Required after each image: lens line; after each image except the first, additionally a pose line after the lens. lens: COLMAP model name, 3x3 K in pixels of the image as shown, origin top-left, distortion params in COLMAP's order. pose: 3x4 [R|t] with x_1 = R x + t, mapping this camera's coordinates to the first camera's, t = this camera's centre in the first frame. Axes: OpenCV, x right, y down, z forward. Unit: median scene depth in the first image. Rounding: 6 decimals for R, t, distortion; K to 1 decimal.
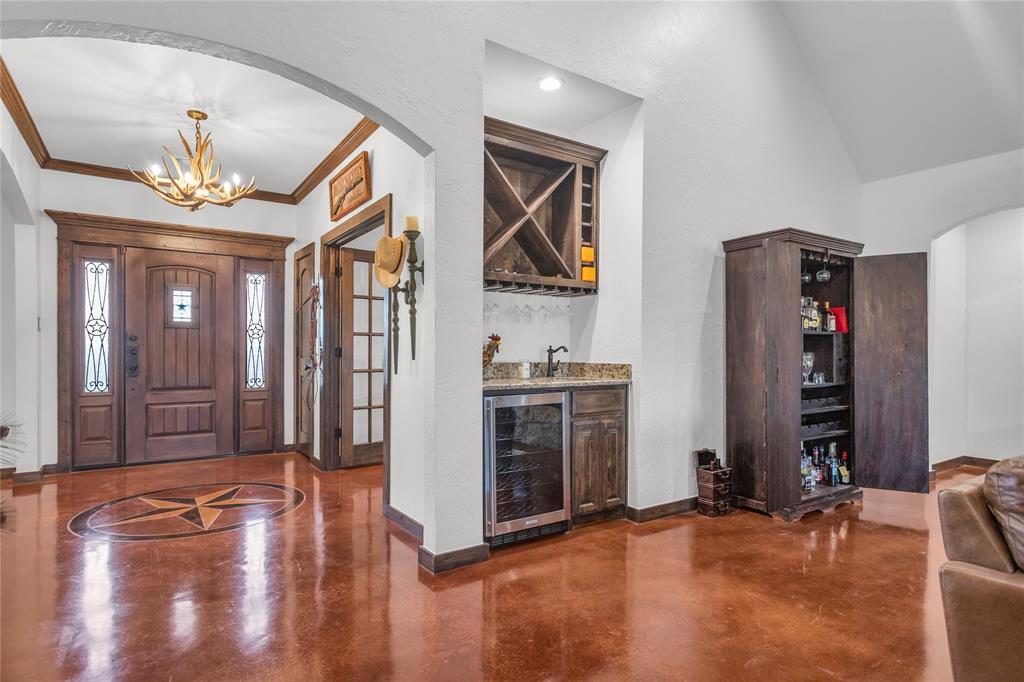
lens RADIAL K [[546.1, 0, 511.3], [0, 546.1, 359.5], [0, 0, 1]] dist [0.001846, 0.000326]
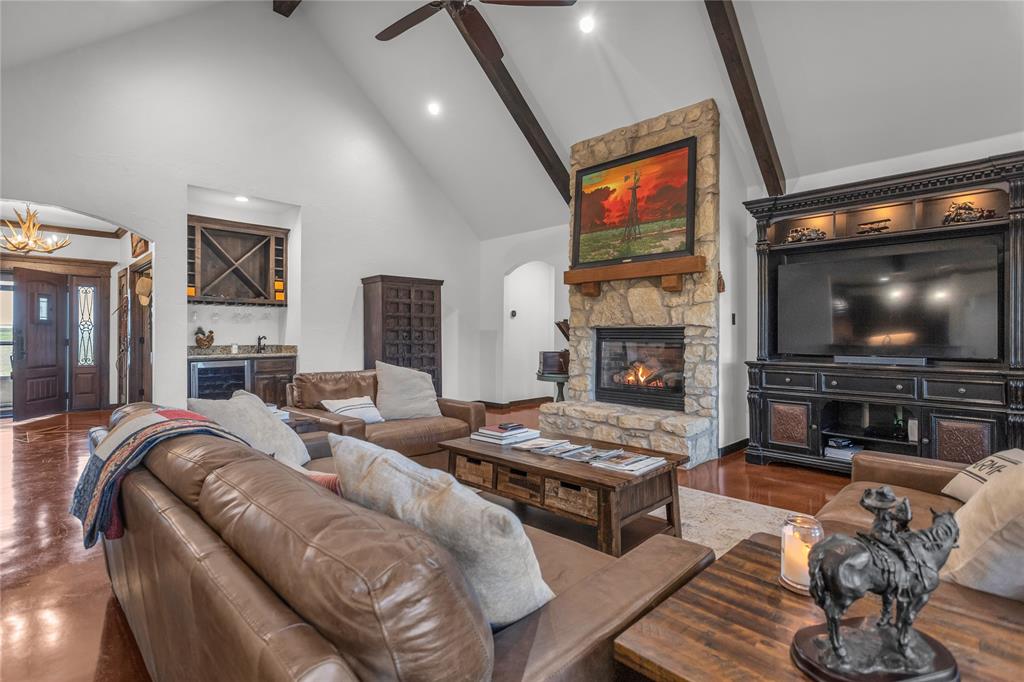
lens RADIAL K [[486.0, 0, 509.9], [0, 486.0, 337.8], [0, 0, 1]] dist [0.002430, 0.000652]
pose [[0.980013, -0.007810, 0.198780, 0.561367], [0.010257, 0.999884, -0.011282, 0.008238], [-0.198669, 0.013096, 0.979979, -0.729198]]
